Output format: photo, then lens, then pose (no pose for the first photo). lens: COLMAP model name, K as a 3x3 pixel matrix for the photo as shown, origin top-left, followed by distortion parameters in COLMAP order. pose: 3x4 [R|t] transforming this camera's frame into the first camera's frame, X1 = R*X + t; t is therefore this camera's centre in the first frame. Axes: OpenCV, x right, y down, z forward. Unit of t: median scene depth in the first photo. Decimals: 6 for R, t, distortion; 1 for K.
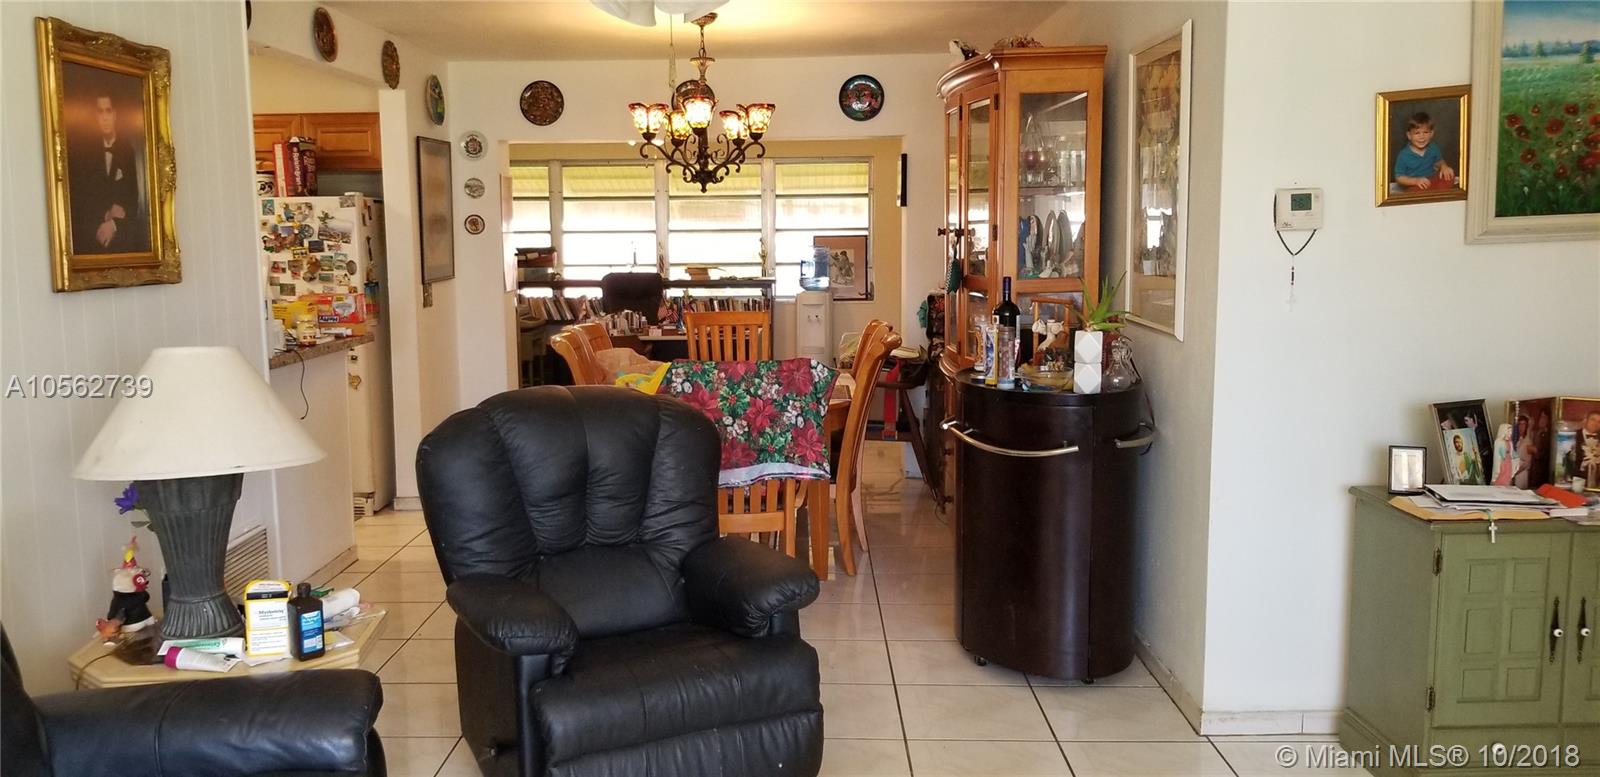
lens RADIAL K [[1239.8, 0, 779.3], [0, 1239.8, 377.1], [0, 0, 1]] dist [0.086688, -0.186091]
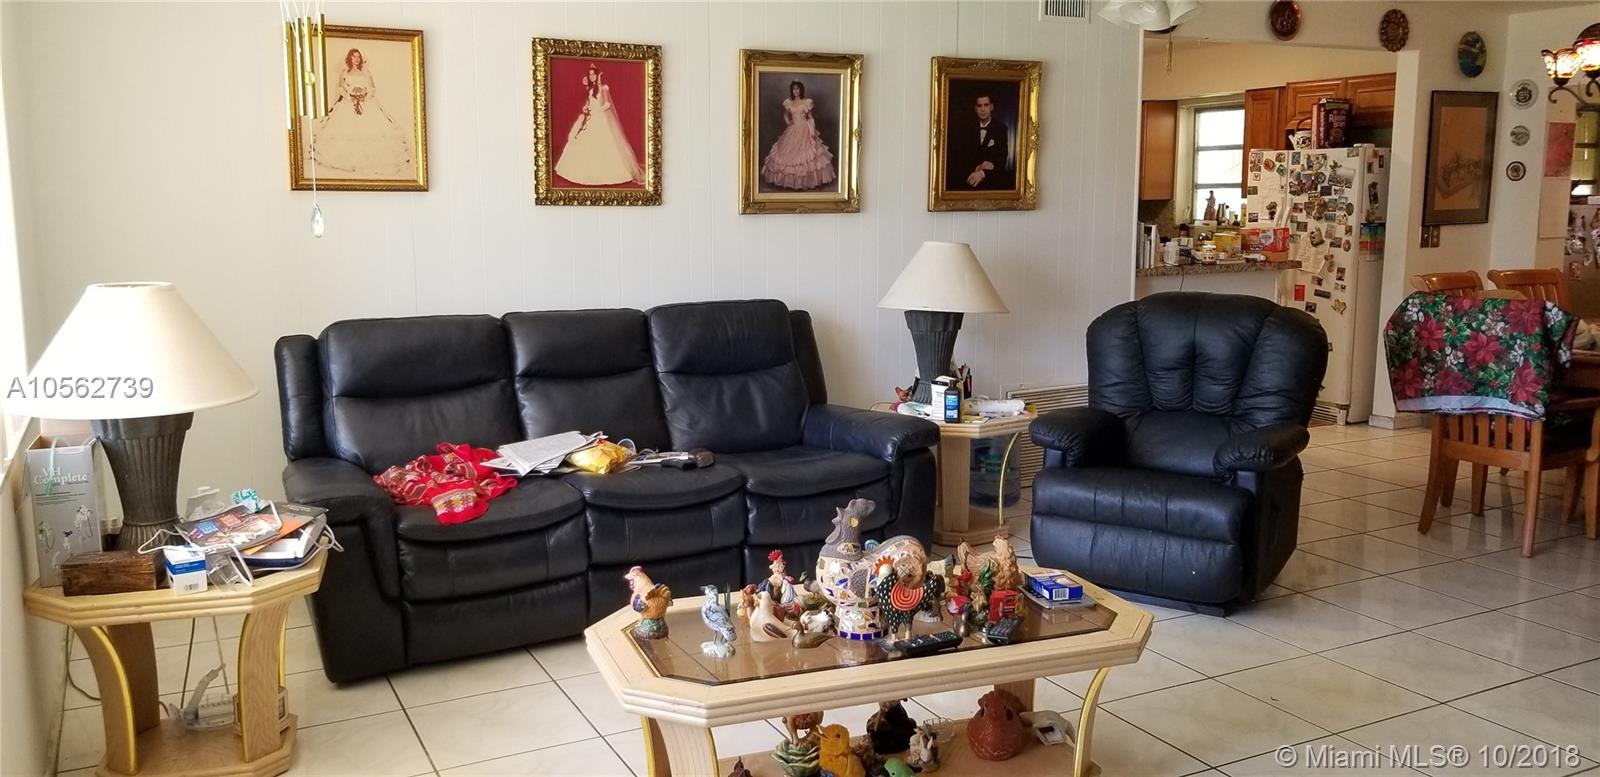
lens RADIAL K [[1239.8, 0, 779.3], [0, 1239.8, 377.1], [0, 0, 1]] dist [0.086688, -0.186091]
pose [[0.482589, 0.134249, -0.865497, 0.555133], [-0.101419, 0.990101, 0.097027, 0.010130], [0.869955, 0.040954, 0.491427, -0.034544]]
